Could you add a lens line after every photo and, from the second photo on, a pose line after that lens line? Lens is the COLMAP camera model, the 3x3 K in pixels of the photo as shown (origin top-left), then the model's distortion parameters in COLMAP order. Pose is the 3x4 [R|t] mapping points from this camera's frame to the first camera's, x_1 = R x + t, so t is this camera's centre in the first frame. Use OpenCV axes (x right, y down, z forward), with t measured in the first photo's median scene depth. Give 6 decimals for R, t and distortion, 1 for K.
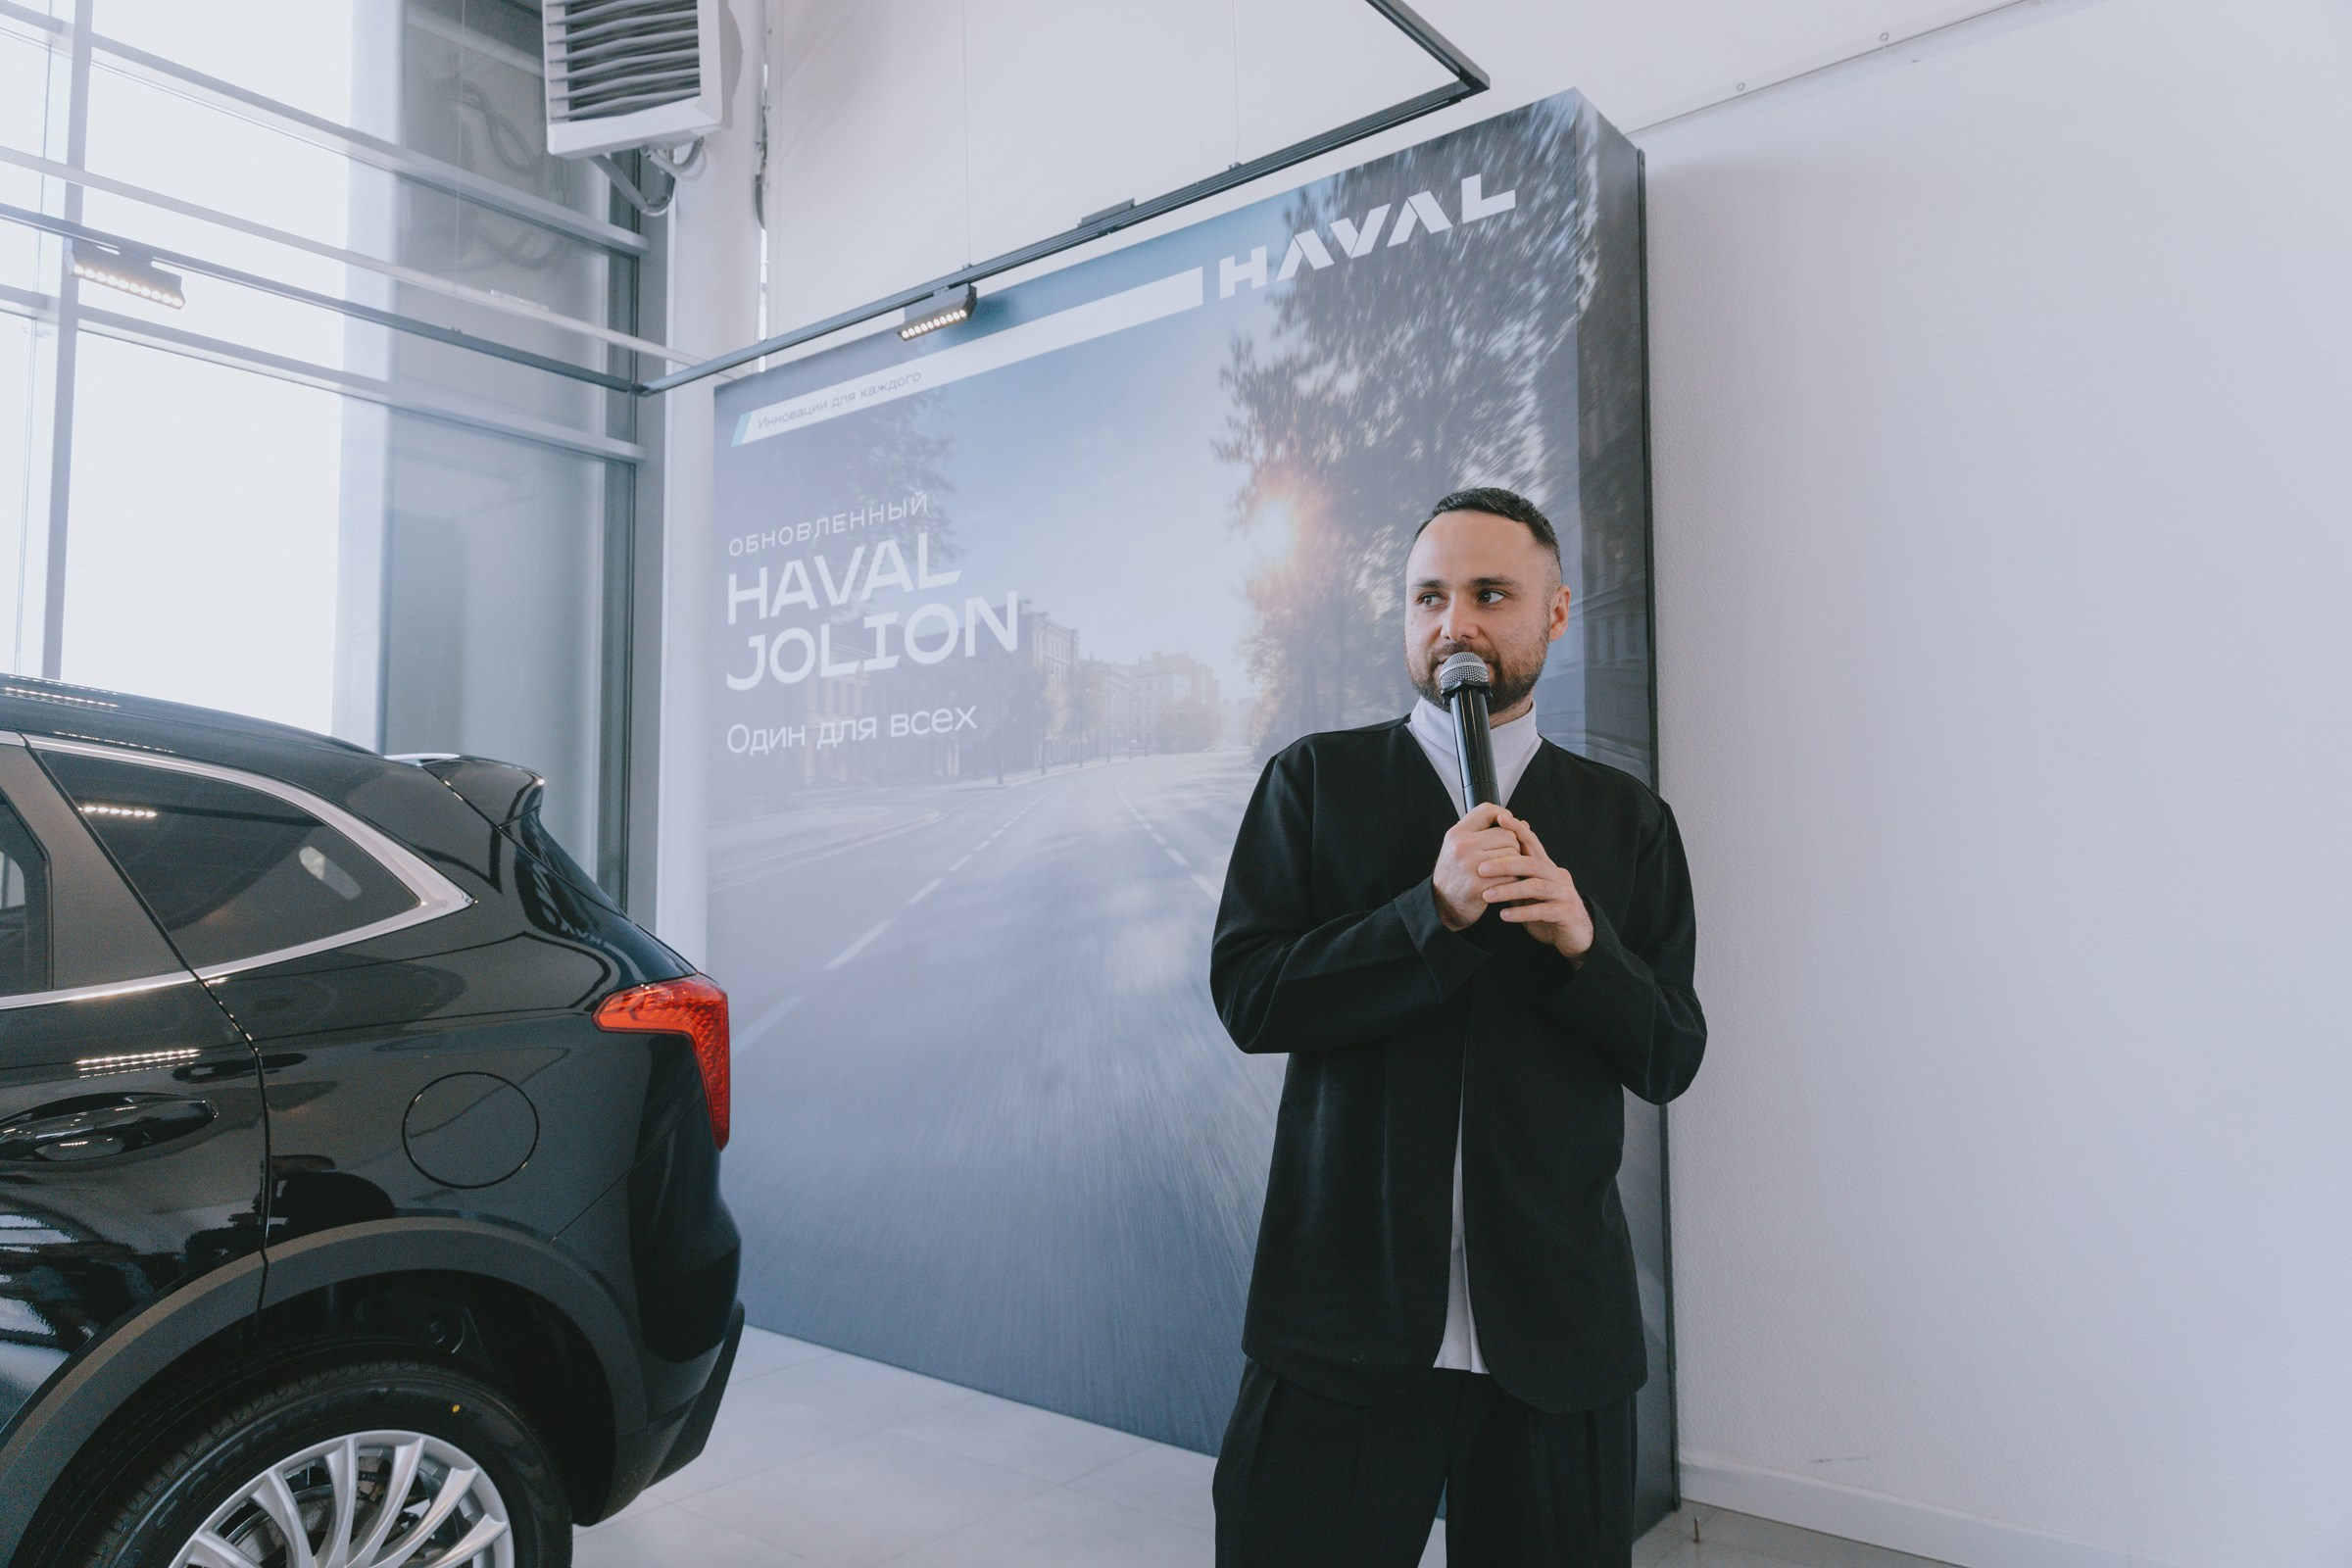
lens RADIAL K [[1566.4, 0, 1167.6], [0, 1566.4, 783.5], [0, 0, 1]] dist [0.029918, -0.014587]
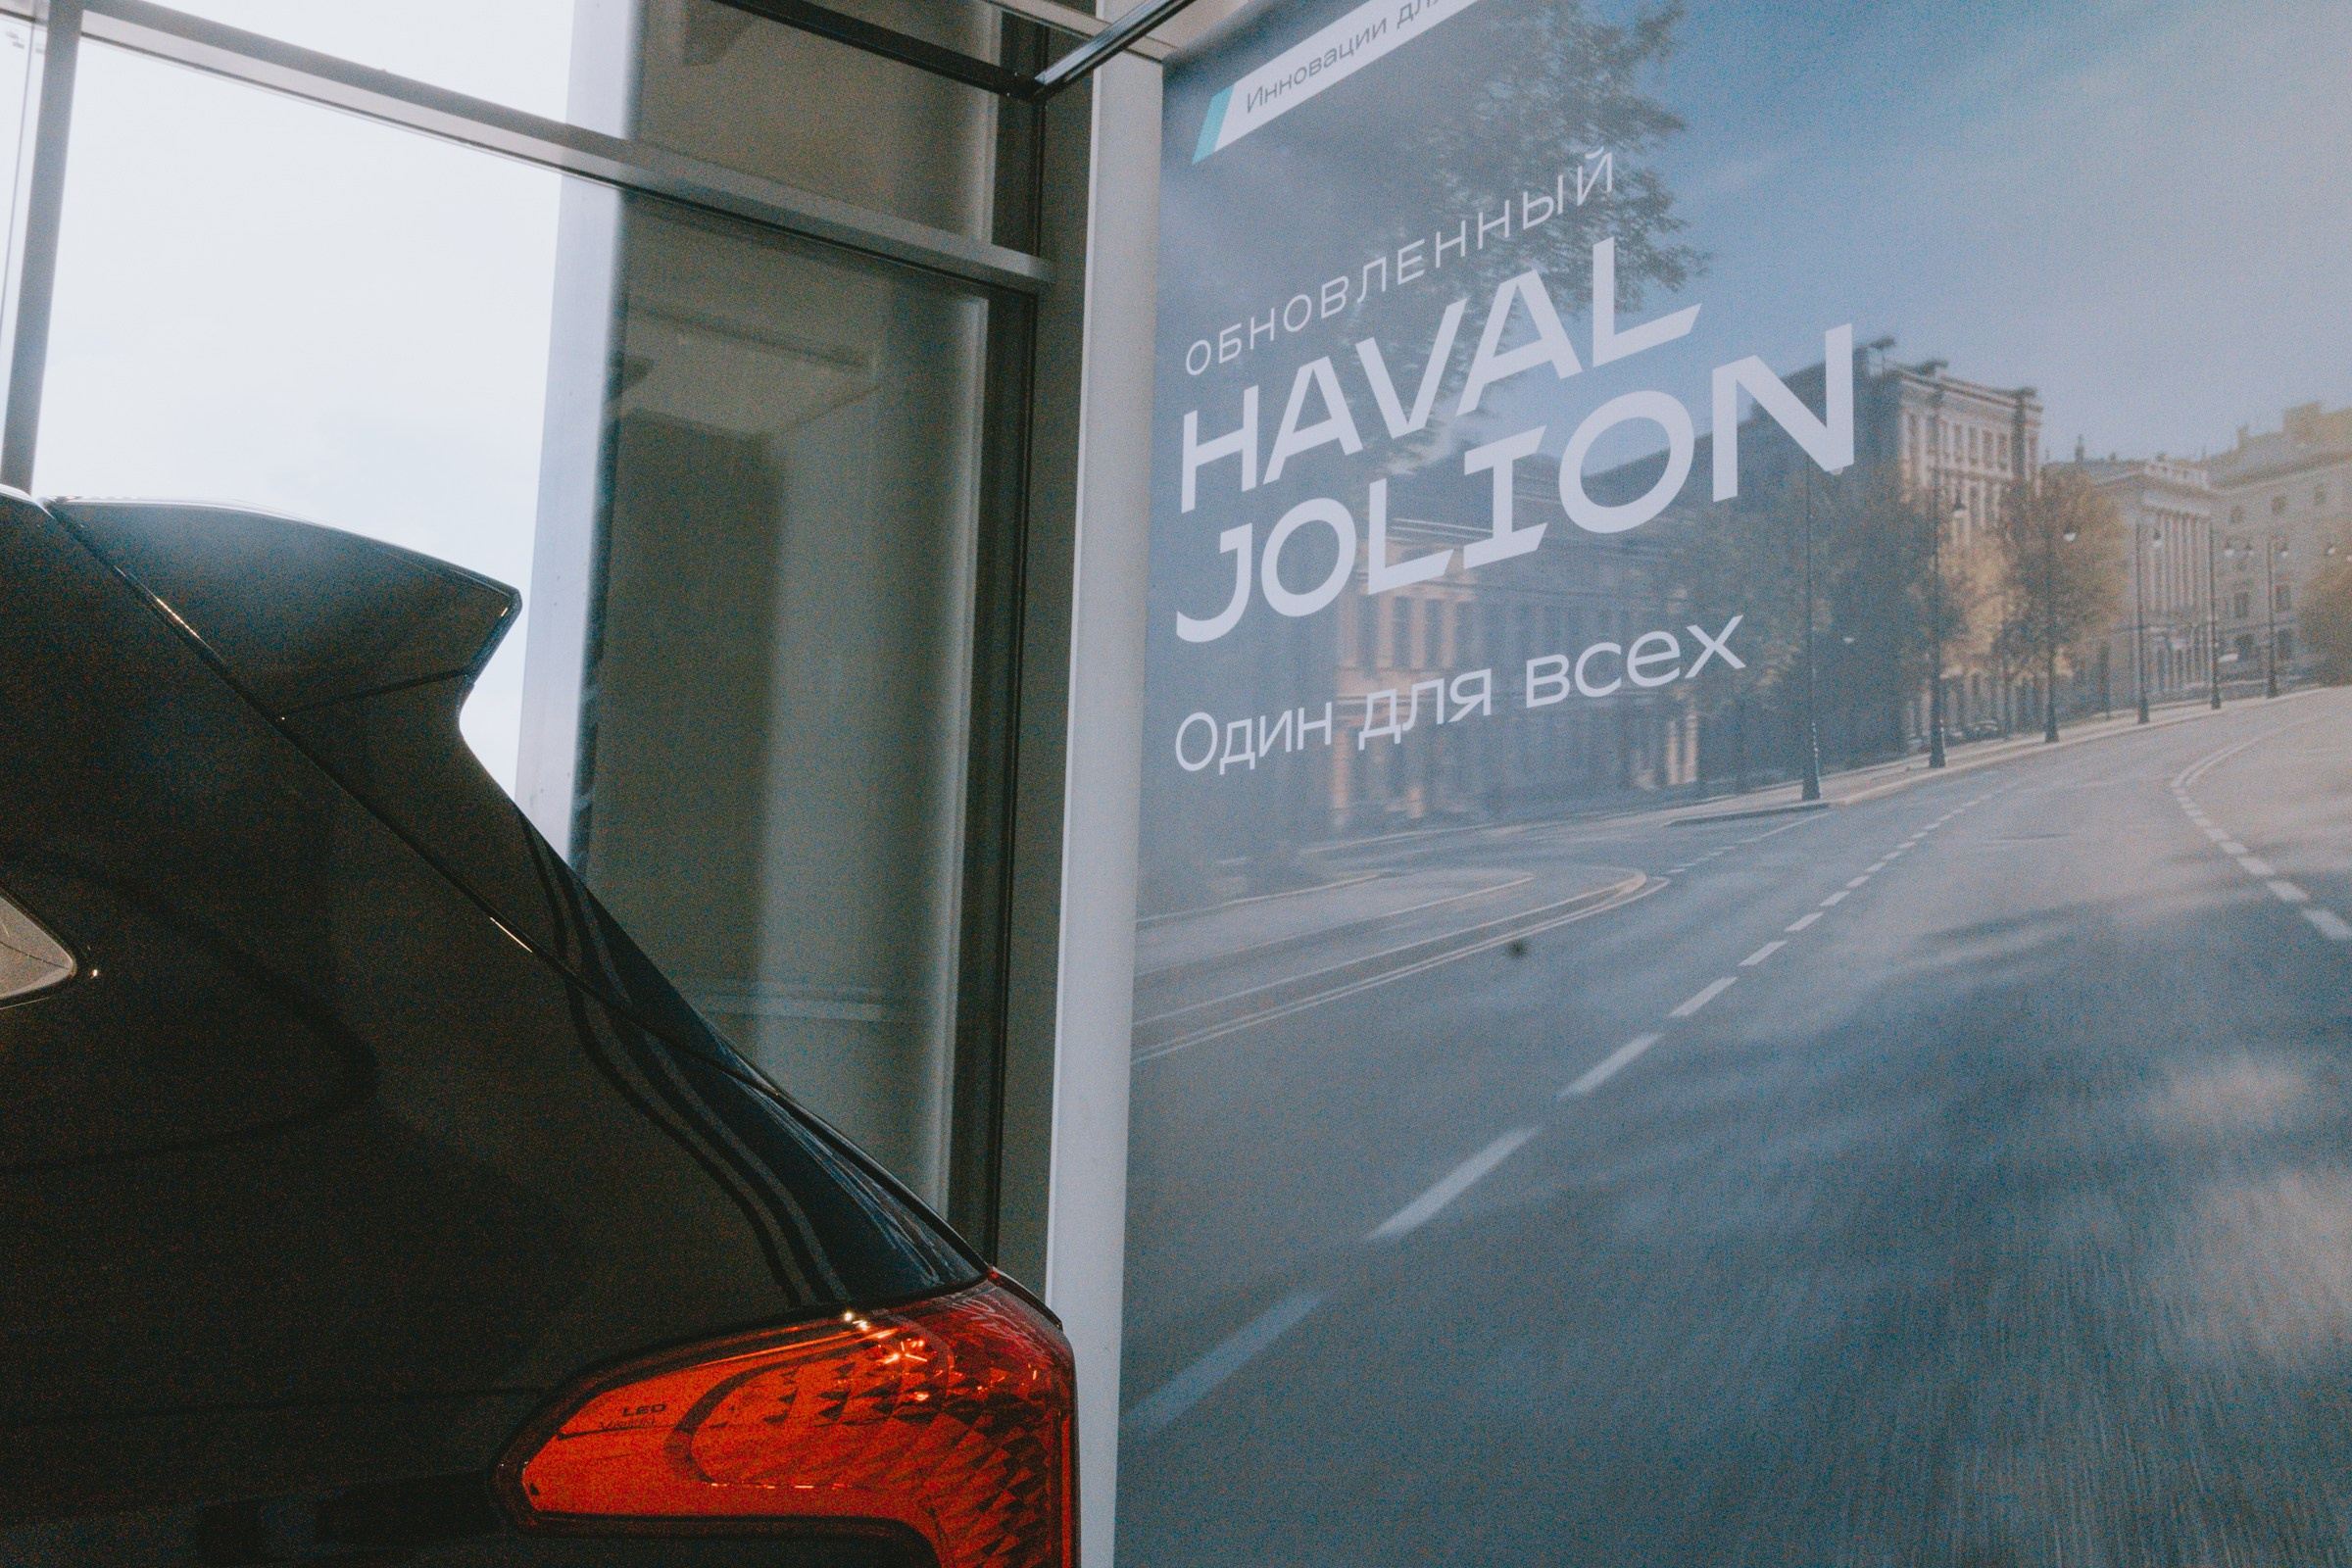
lens RADIAL K [[2190.5, 0, 1179.5], [0, 2190.5, 789.1], [0, 0, 1]] dist [0.018640, 0.000000]
pose [[0.958699, -0.005939, -0.284361, -0.105529], [-0.014935, 0.997352, -0.071182, 0.041427], [0.284031, 0.072489, 0.956071, 0.431307]]
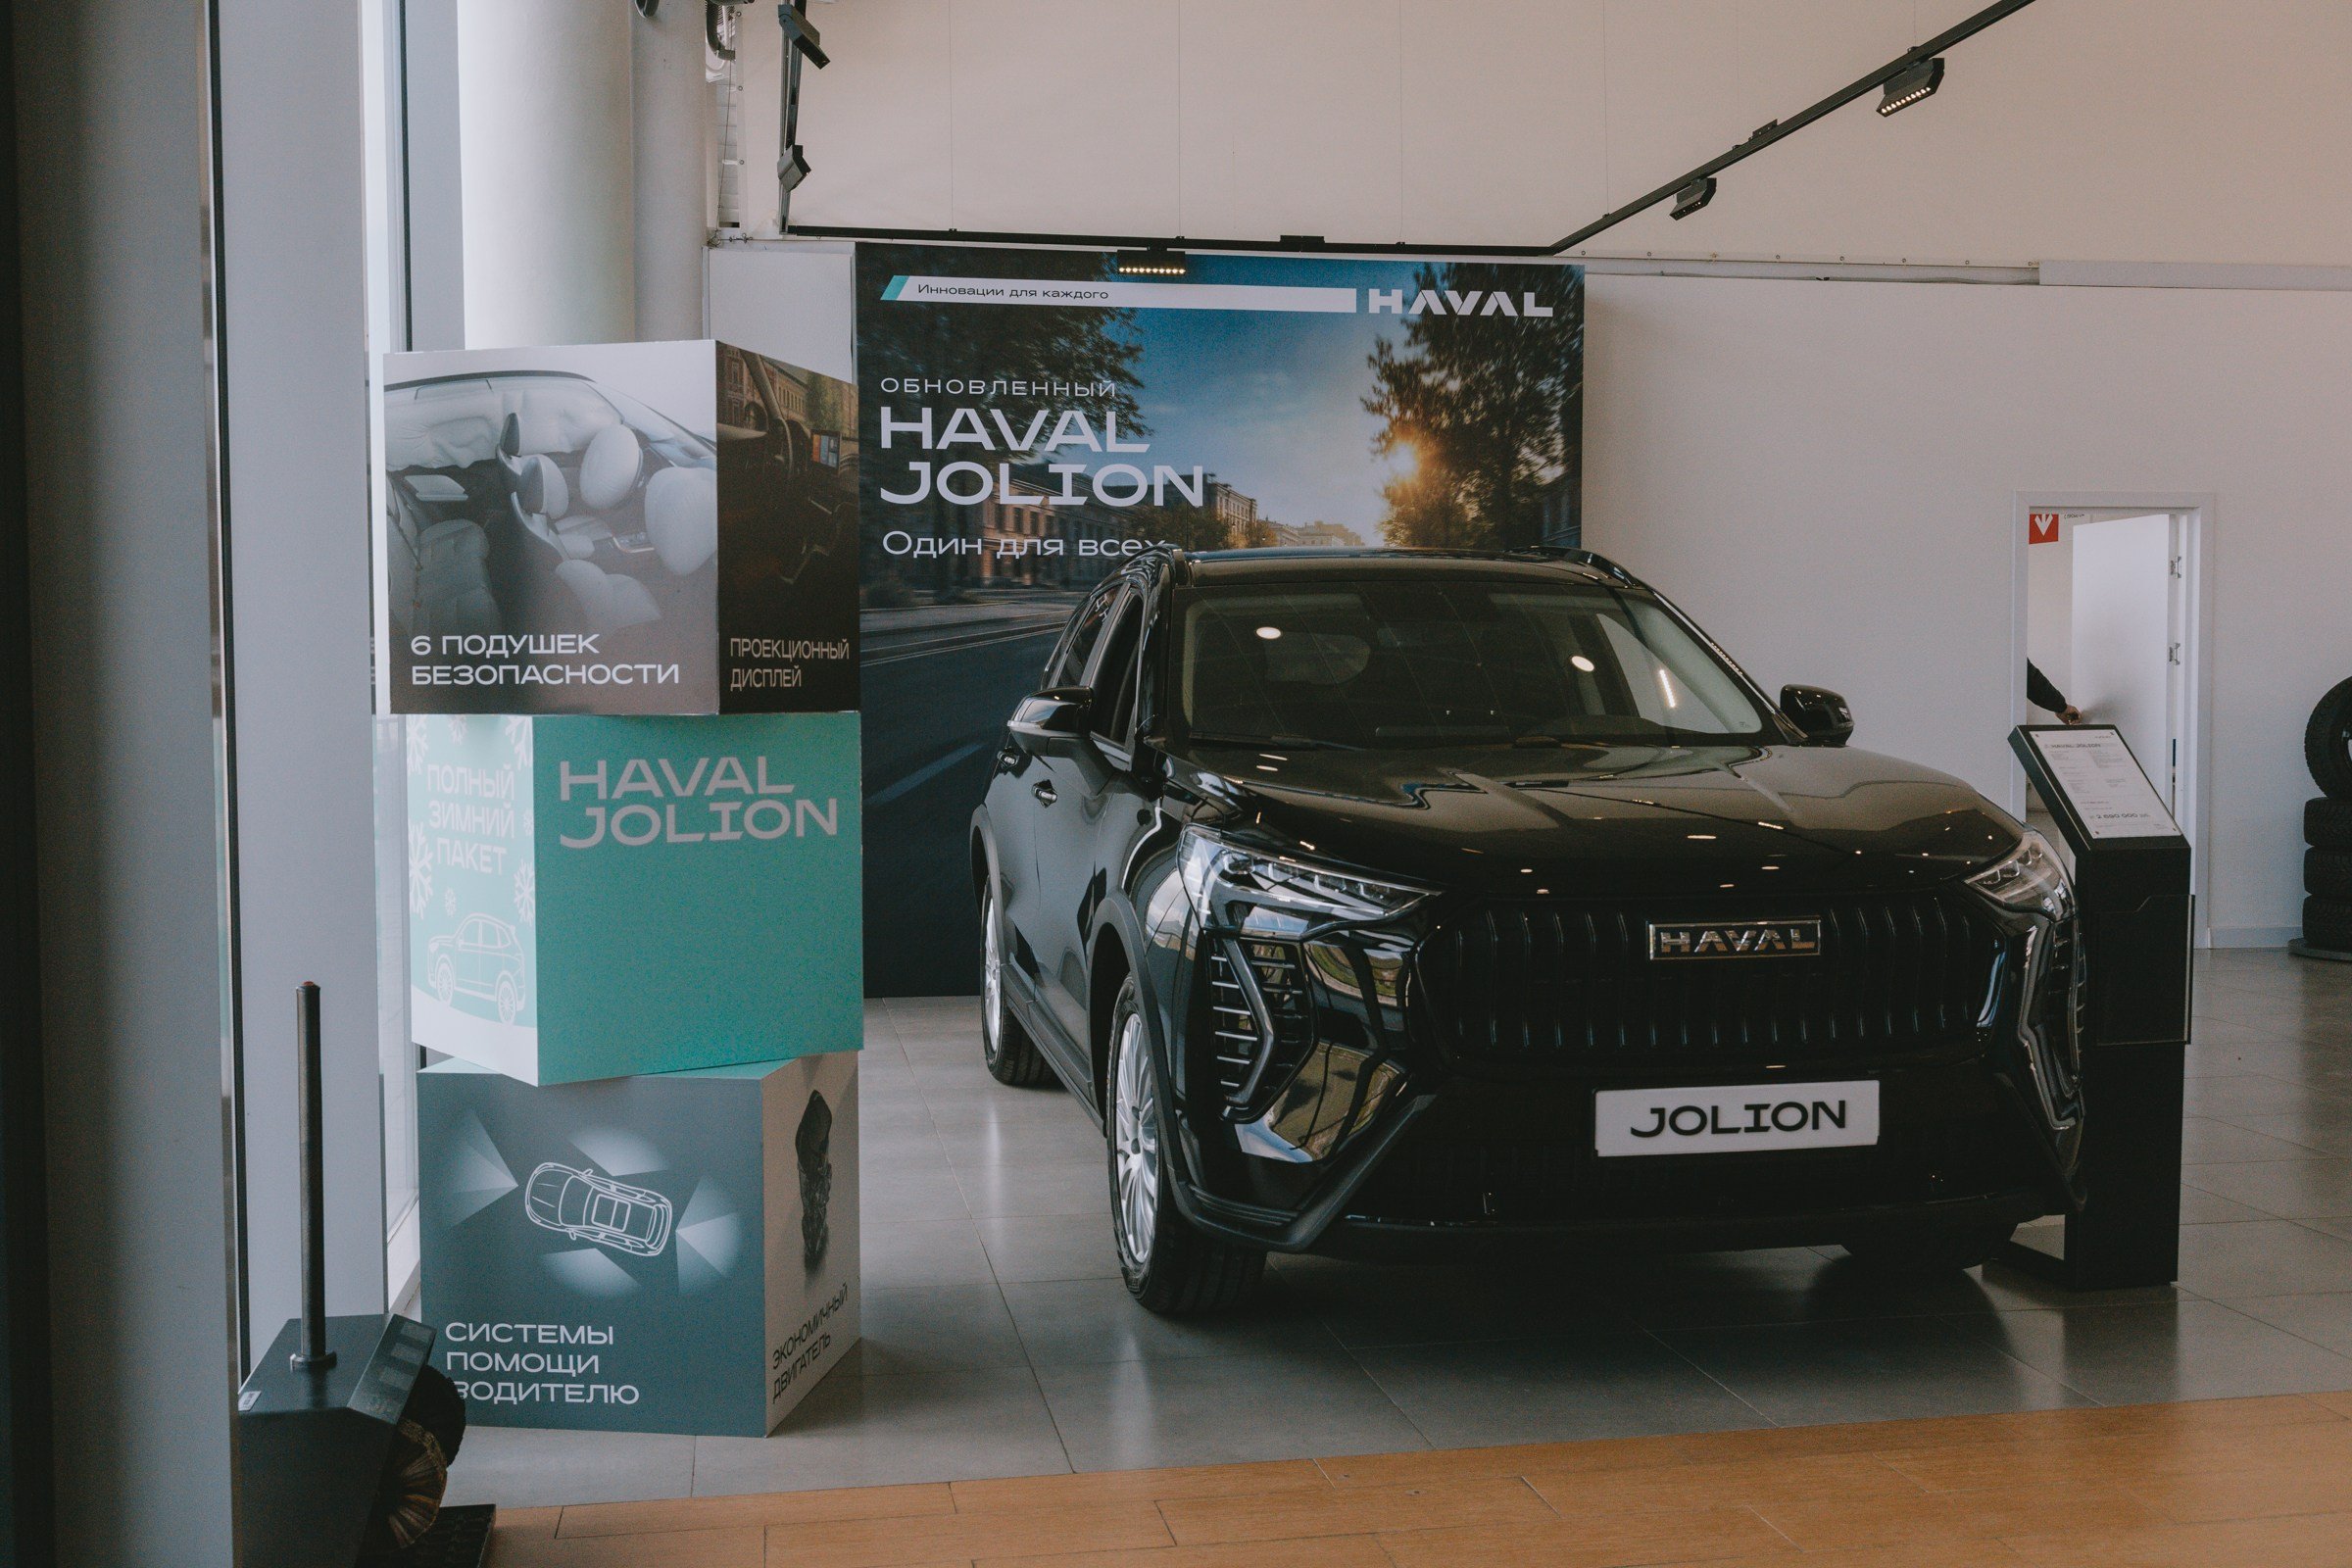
lens RADIAL K [[2193.9, 0, 1169.1], [0, 2193.9, 787.9], [0, 0, 1]] dist [0.004625, 0.000000]
pose [[0.662784, -0.032671, 0.748097, -1.753339], [-0.055444, 0.994164, 0.092538, -0.009945], [-0.746755, -0.102811, 0.657105, -0.398961]]
